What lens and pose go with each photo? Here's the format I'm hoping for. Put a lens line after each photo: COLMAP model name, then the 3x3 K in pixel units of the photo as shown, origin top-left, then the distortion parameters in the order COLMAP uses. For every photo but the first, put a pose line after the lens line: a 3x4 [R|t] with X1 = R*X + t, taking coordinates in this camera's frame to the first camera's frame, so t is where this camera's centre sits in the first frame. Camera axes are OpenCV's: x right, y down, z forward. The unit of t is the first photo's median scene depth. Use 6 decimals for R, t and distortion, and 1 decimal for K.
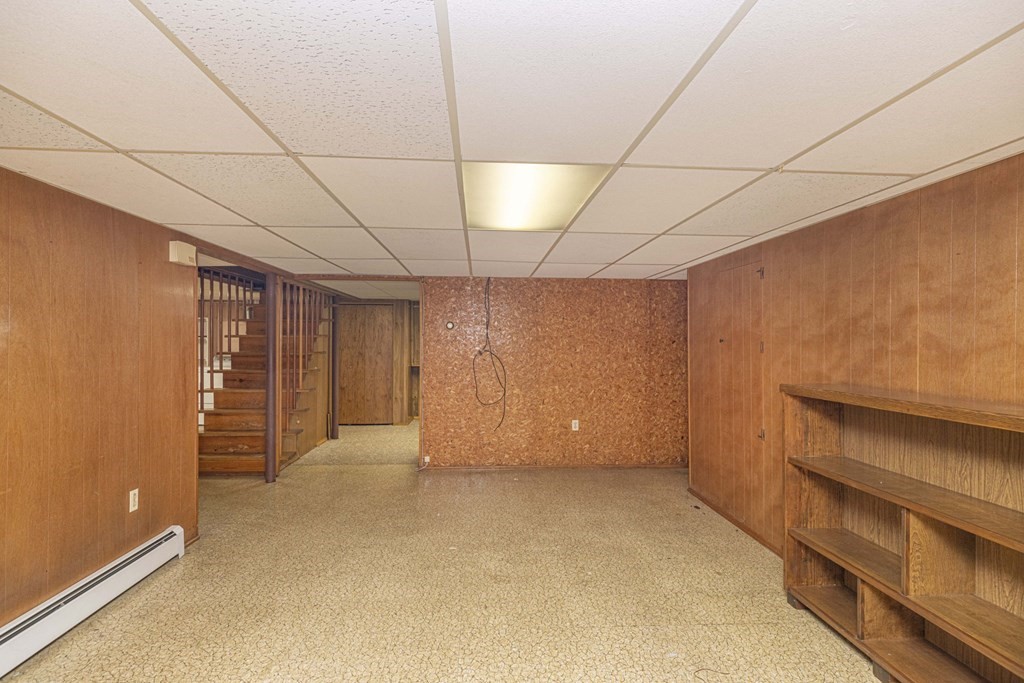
lens RADIAL K [[426.7, 0, 508.8], [0, 426.7, 340.3], [0, 0, 1]] dist [-0.000576, 0.000189]
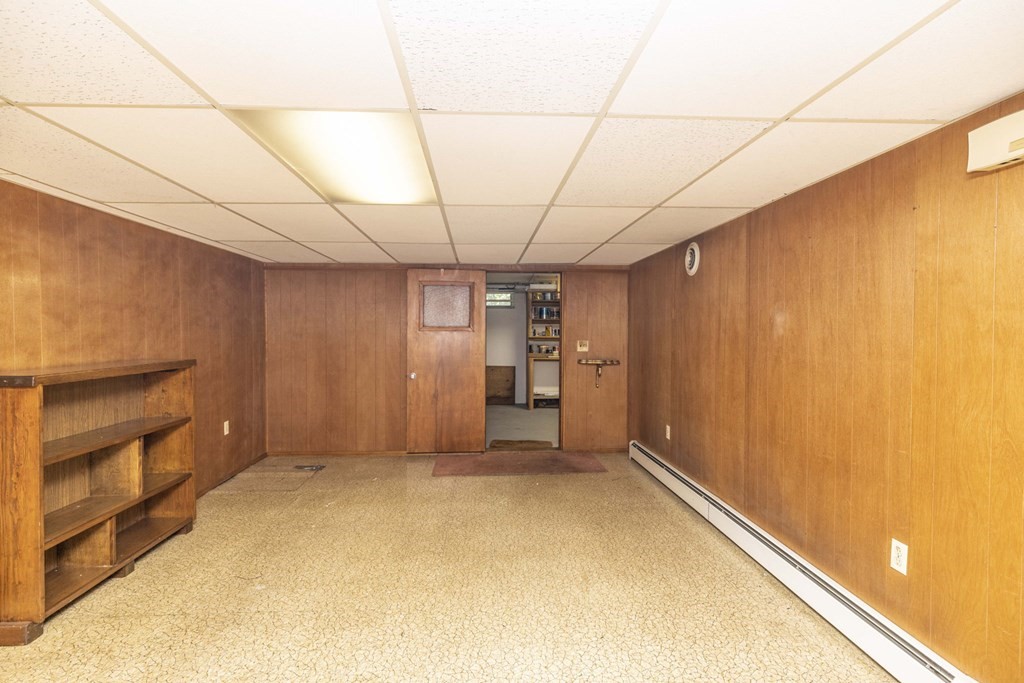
lens RADIAL K [[426.7, 0, 508.8], [0, 426.7, 340.3], [0, 0, 1]] dist [-0.000576, 0.000189]
pose [[-0.999960, -0.007001, 0.005653, -0.279010], [-0.006917, 0.999866, 0.014830, 0.020299], [-0.005756, 0.014790, -0.999874, 1.921126]]
